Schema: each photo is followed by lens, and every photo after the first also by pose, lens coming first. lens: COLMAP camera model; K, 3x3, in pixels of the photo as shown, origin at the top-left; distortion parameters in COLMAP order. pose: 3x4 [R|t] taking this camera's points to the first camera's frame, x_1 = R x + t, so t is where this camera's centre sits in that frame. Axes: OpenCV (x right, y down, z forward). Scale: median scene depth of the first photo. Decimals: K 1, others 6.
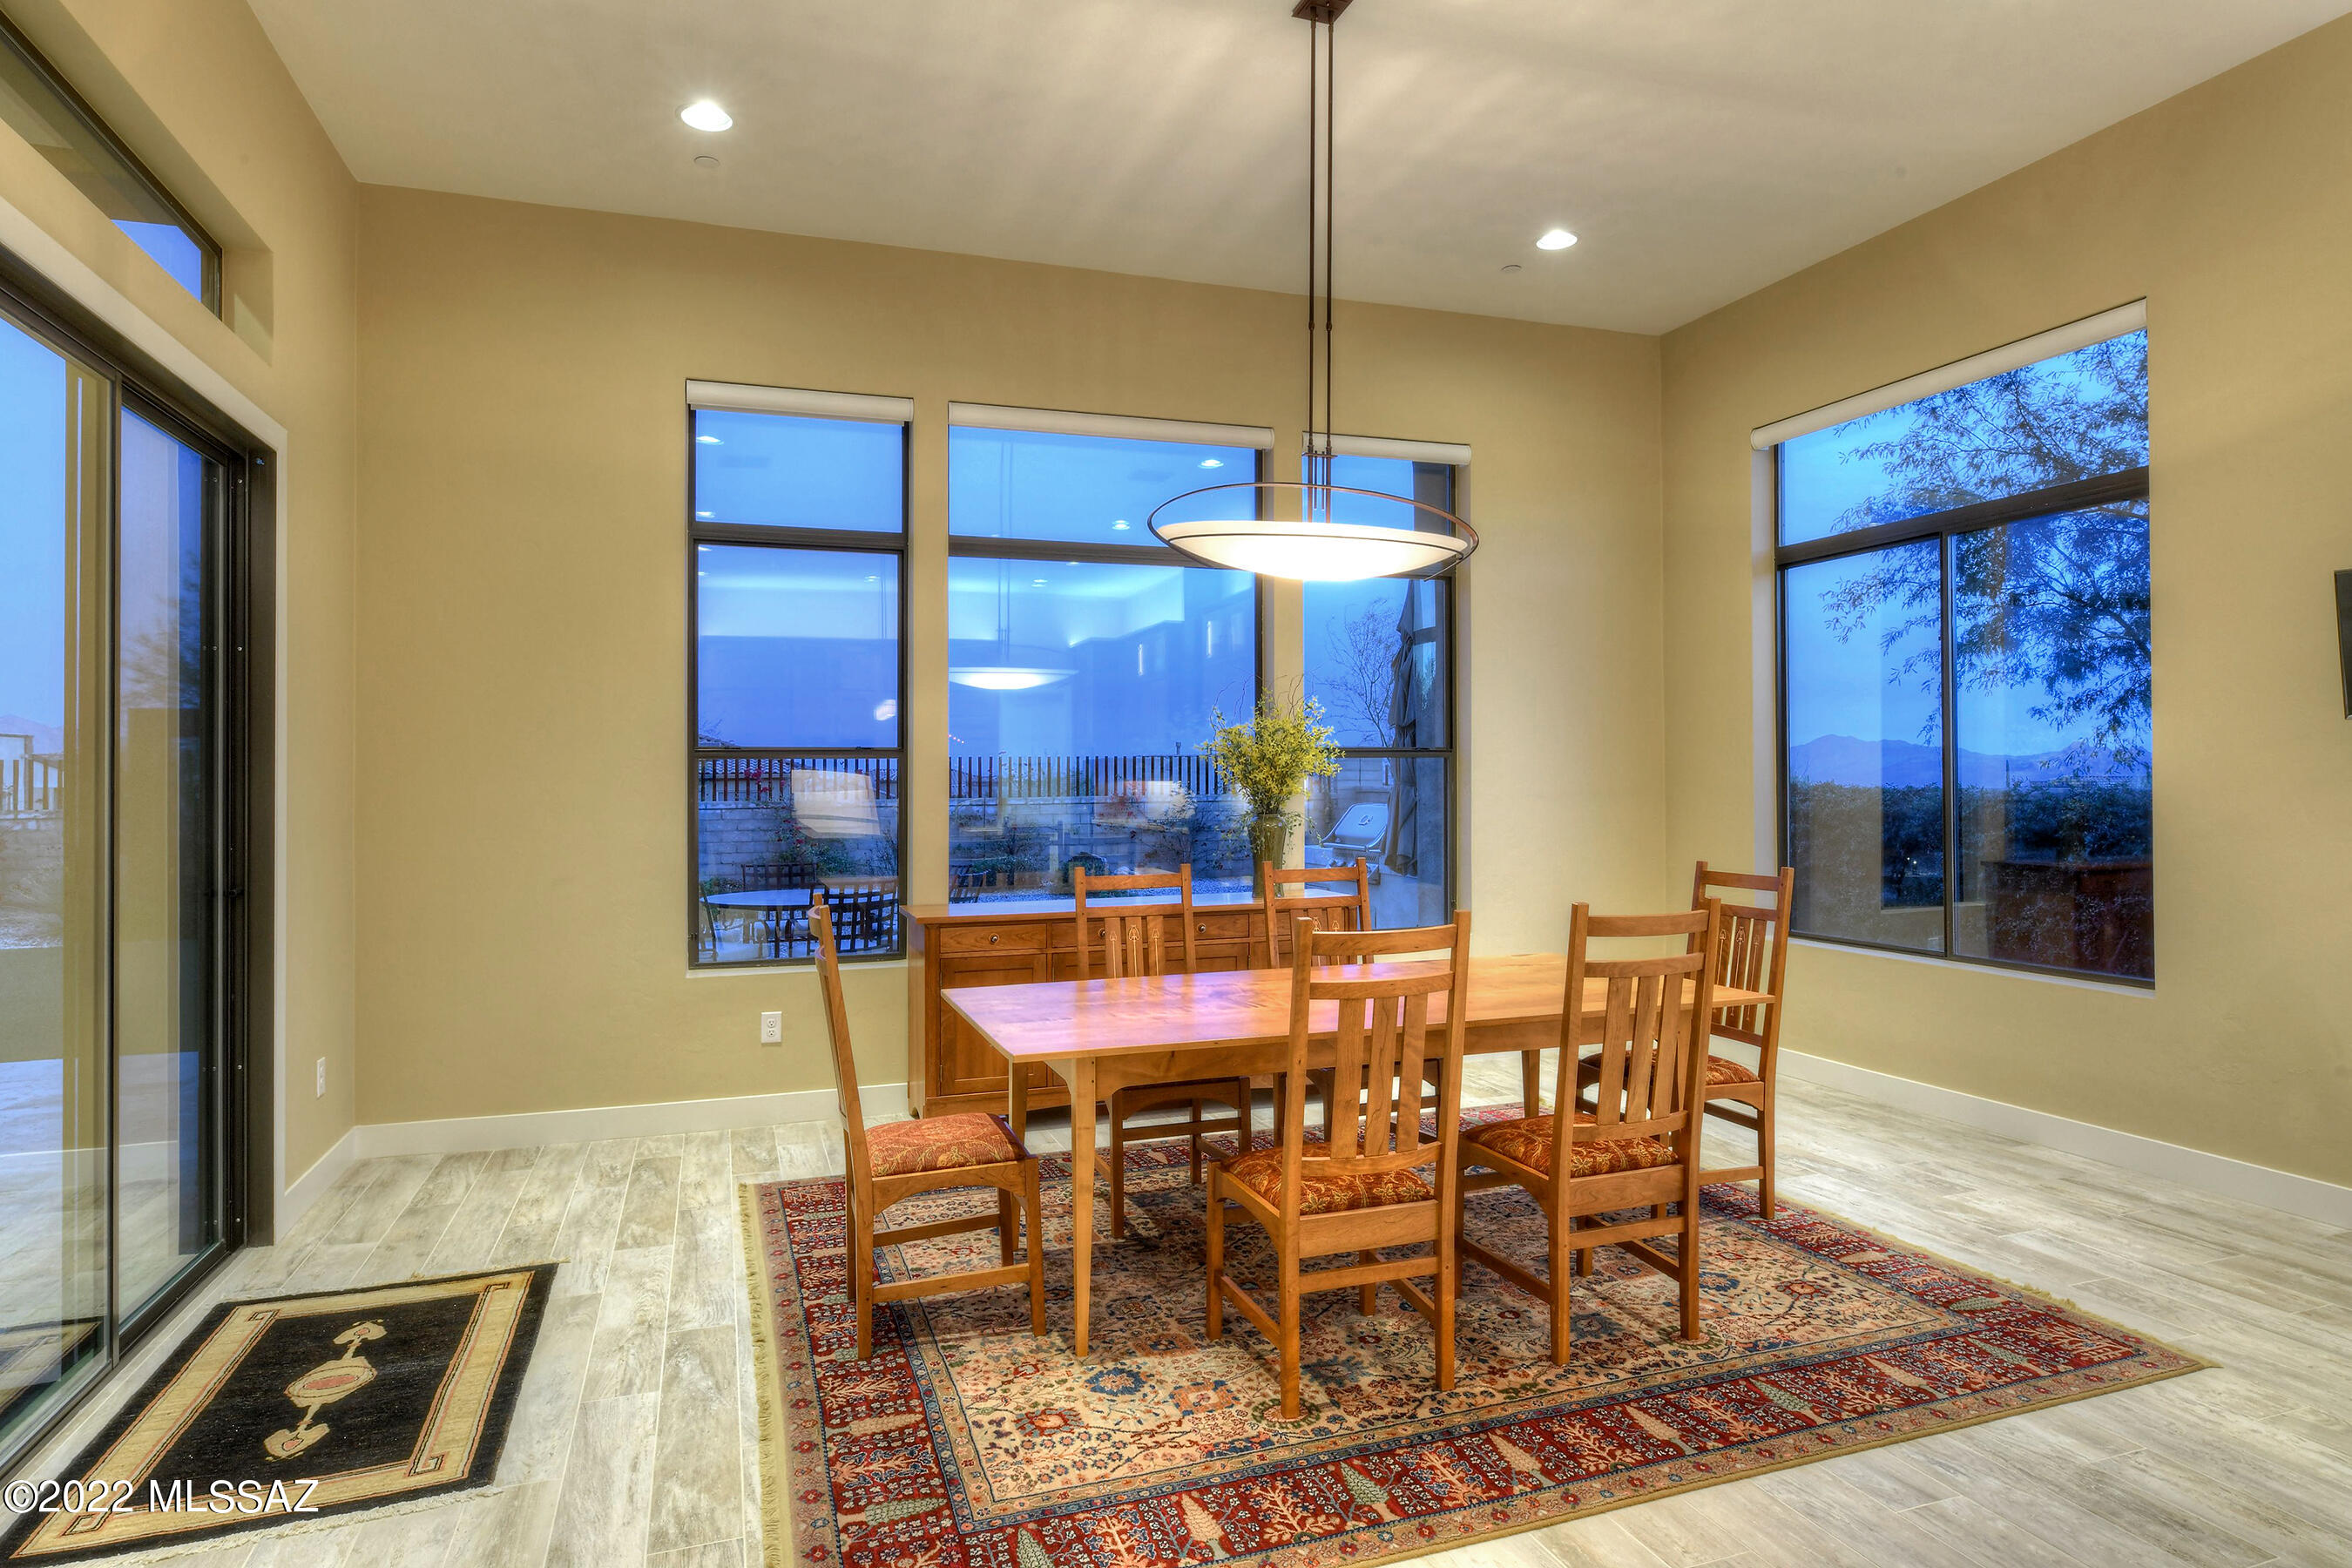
lens RADIAL K [[1277.5, 0, 1138.5], [0, 1277.5, 734.8], [0, 0, 1]] dist [-0.004592, -0.000096]
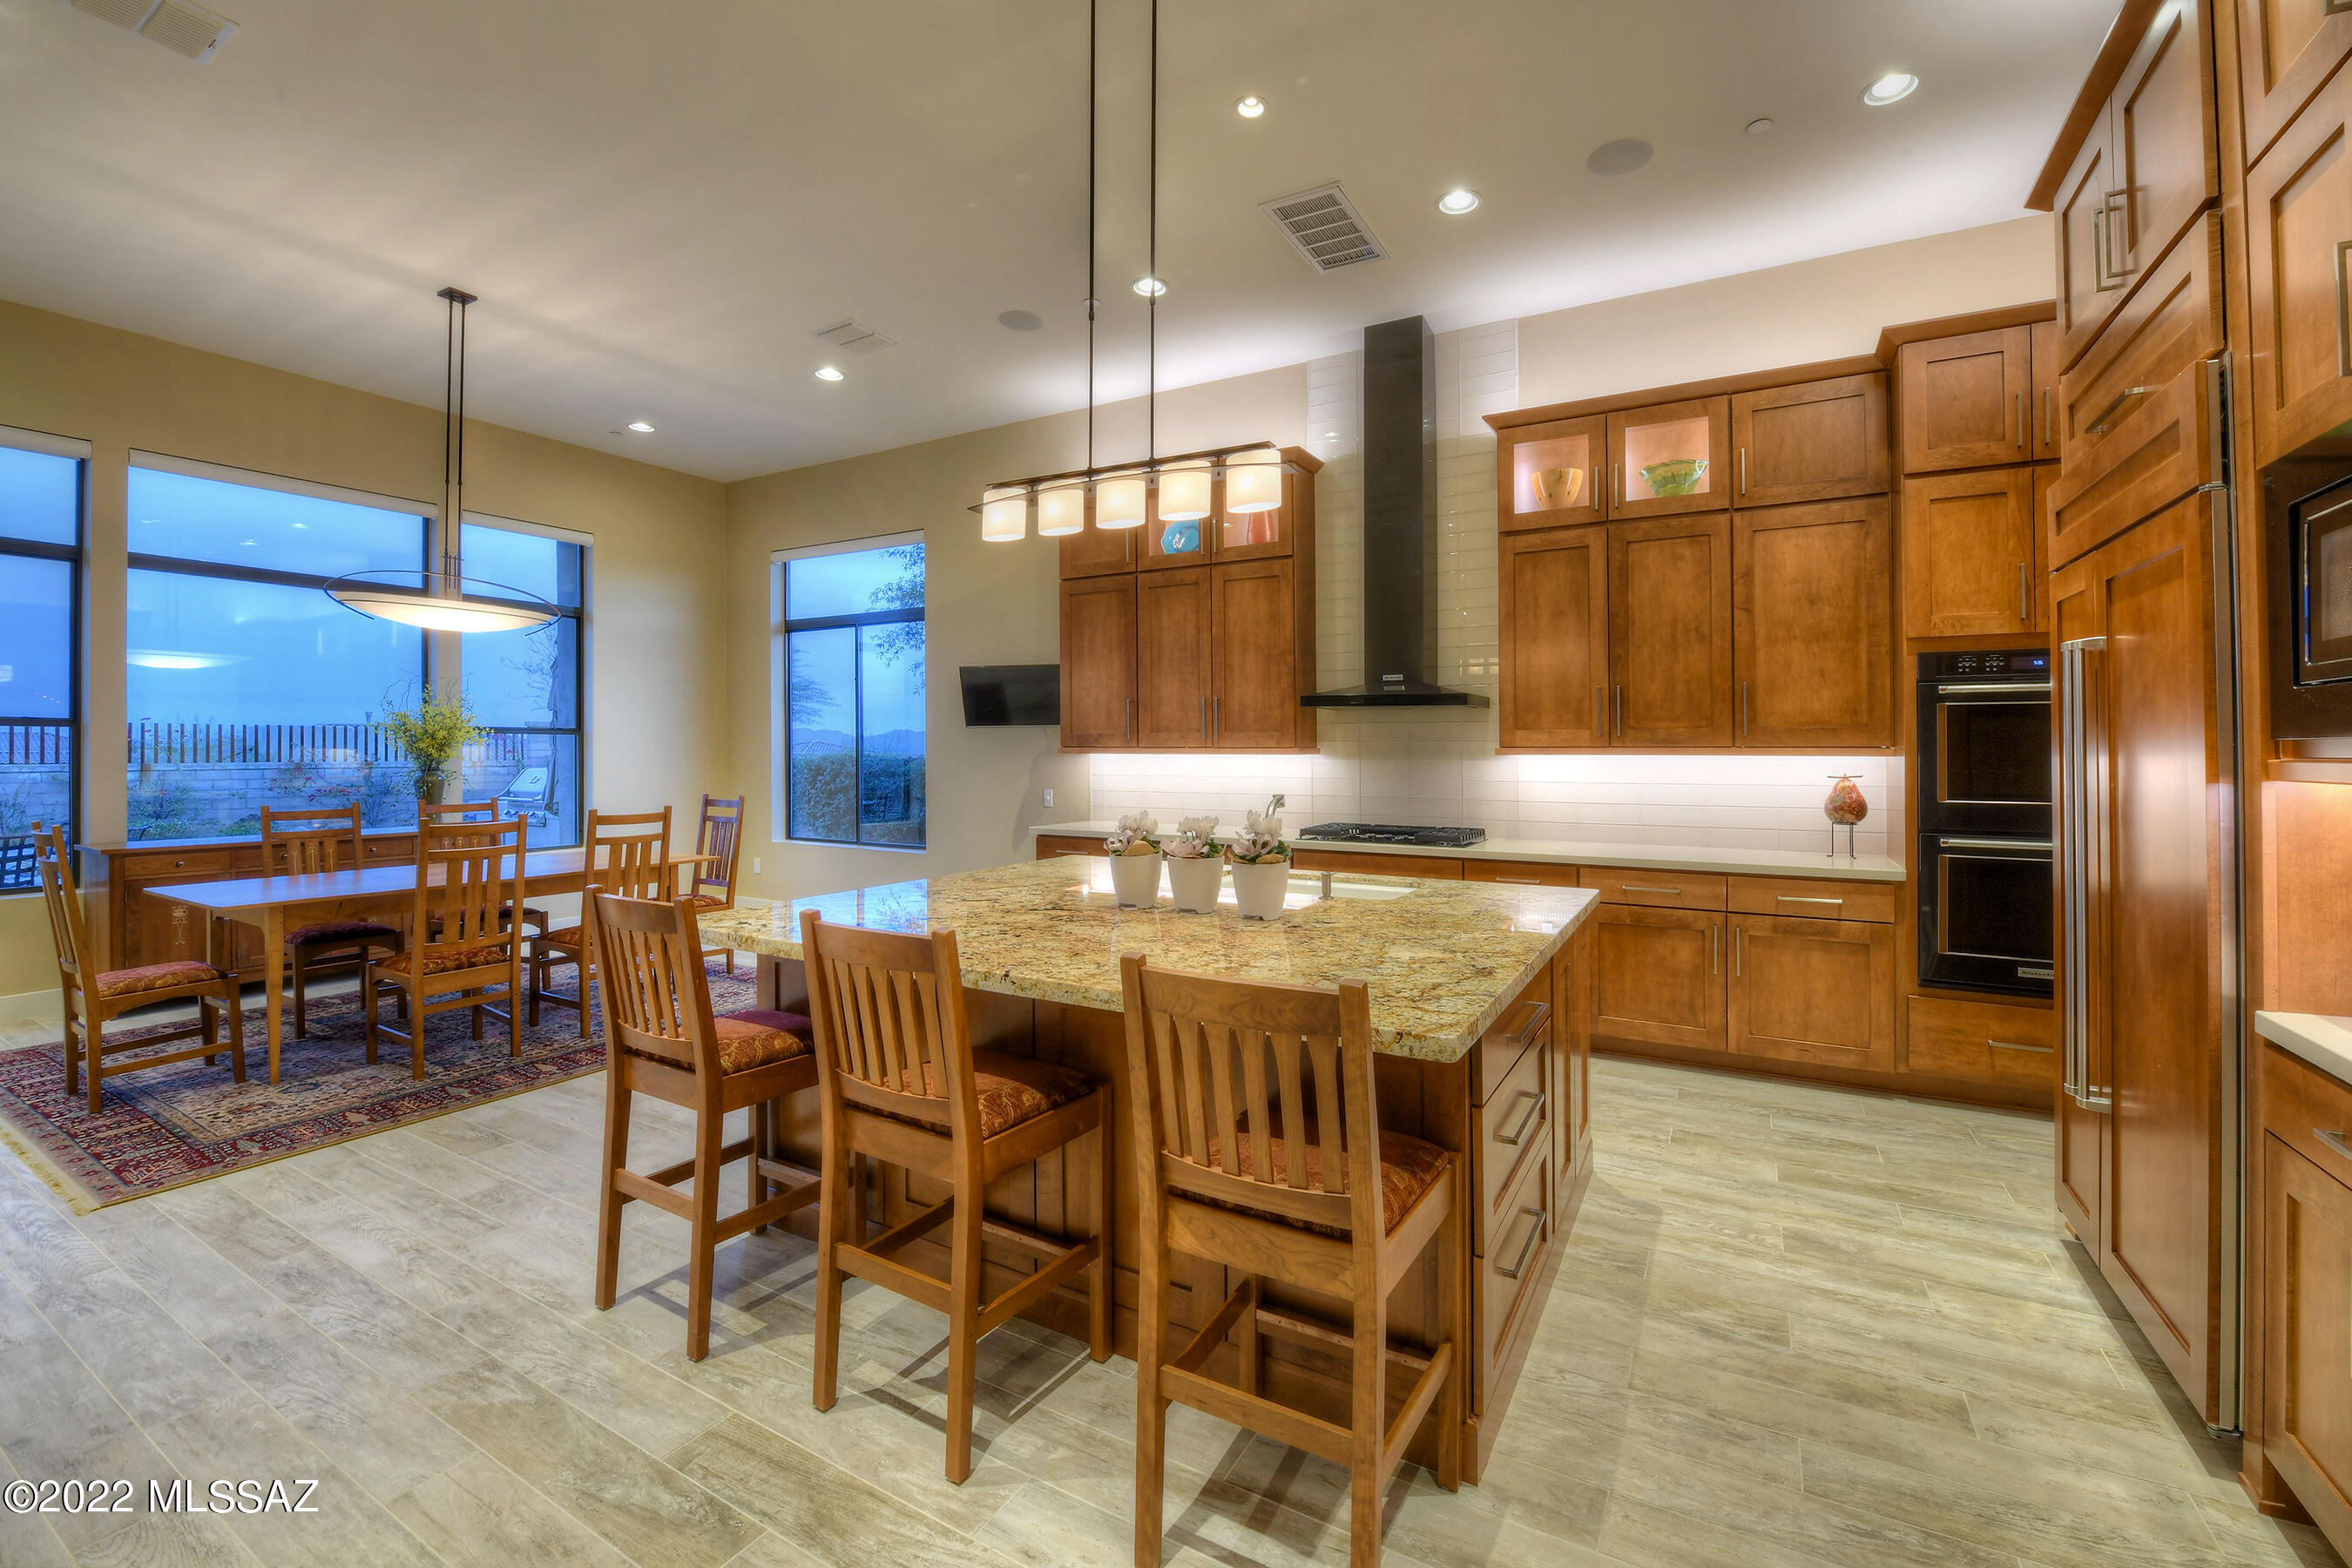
lens RADIAL K [[998.6, 0, 1169.7], [0, 998.6, 762.5], [0, 0, 1]] dist [-0.020969, -0.000802]
pose [[0.755769, 0.002204, 0.654835, 0.002883], [-0.032182, 0.998911, 0.033781, -0.024843], [-0.654048, -0.046605, 0.755016, -0.746490]]
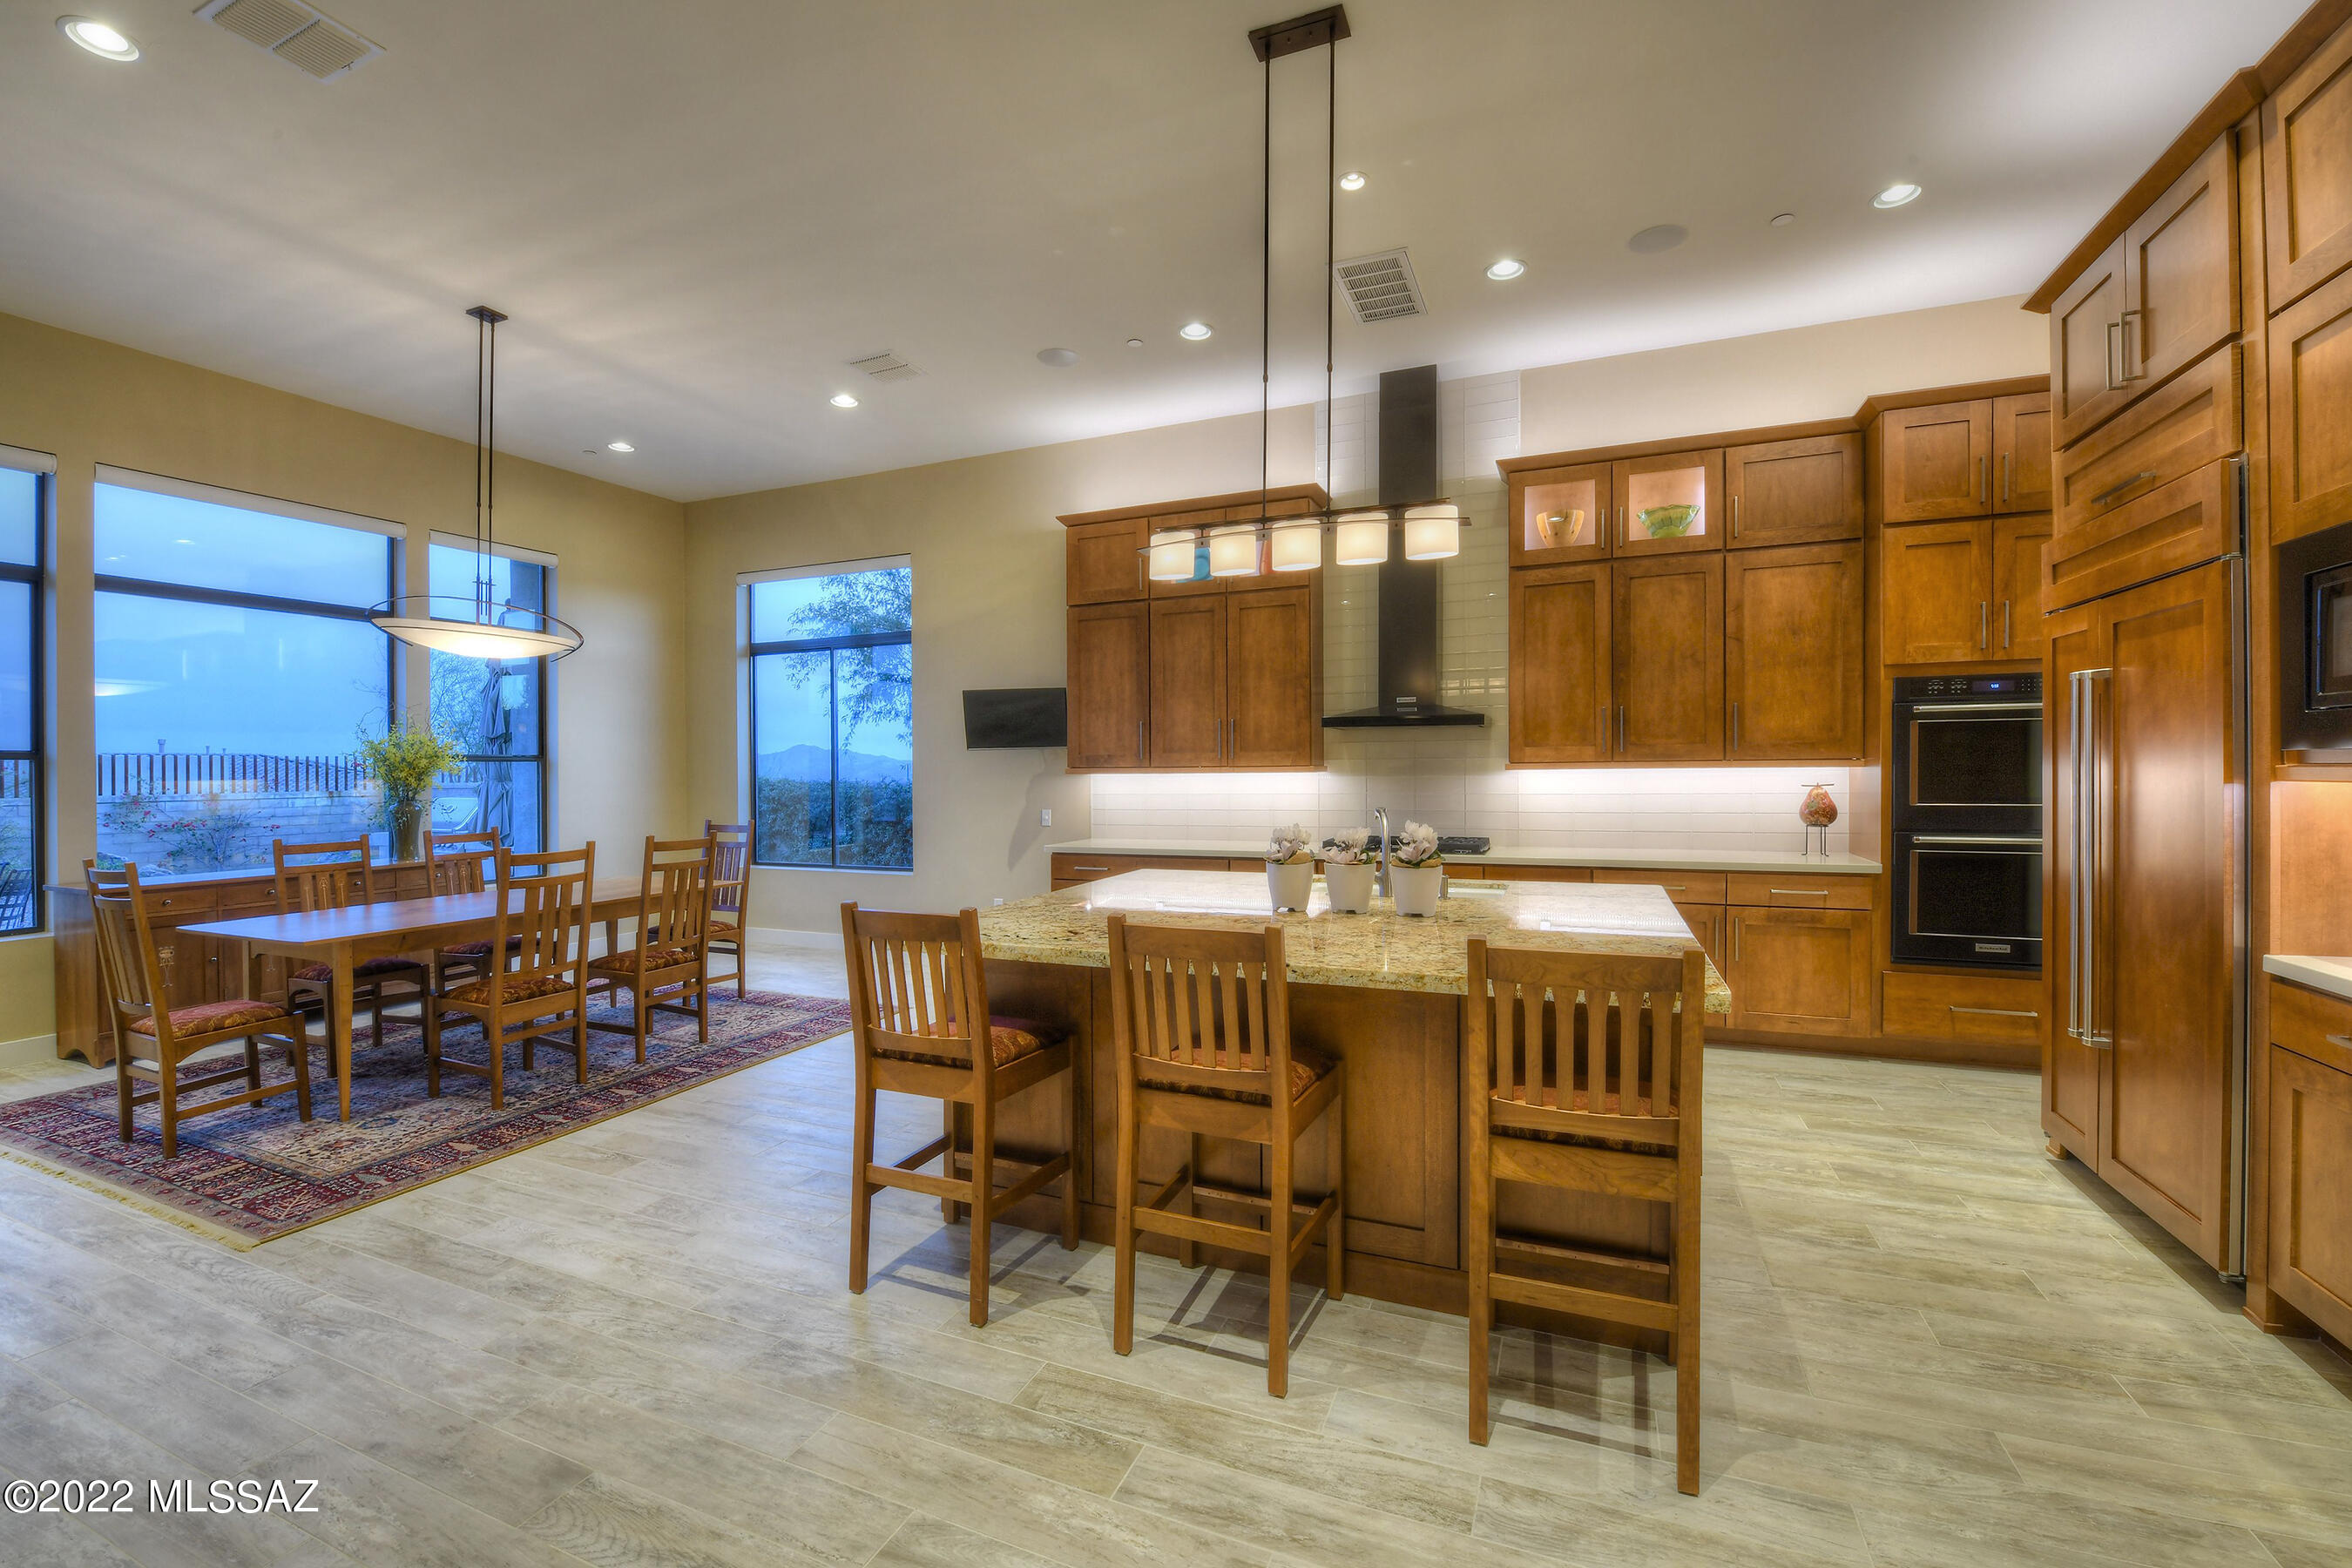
lens RADIAL K [[1005.4, 0, 1135.2], [0, 1005.4, 800.9], [0, 0, 1]] dist [-0.020589, -0.000752]
pose [[0.683225, -0.021809, 0.729882, -0.274888], [-0.021298, 0.998533, 0.049773, -0.019728], [-0.729897, -0.049551, 0.681759, -0.620220]]
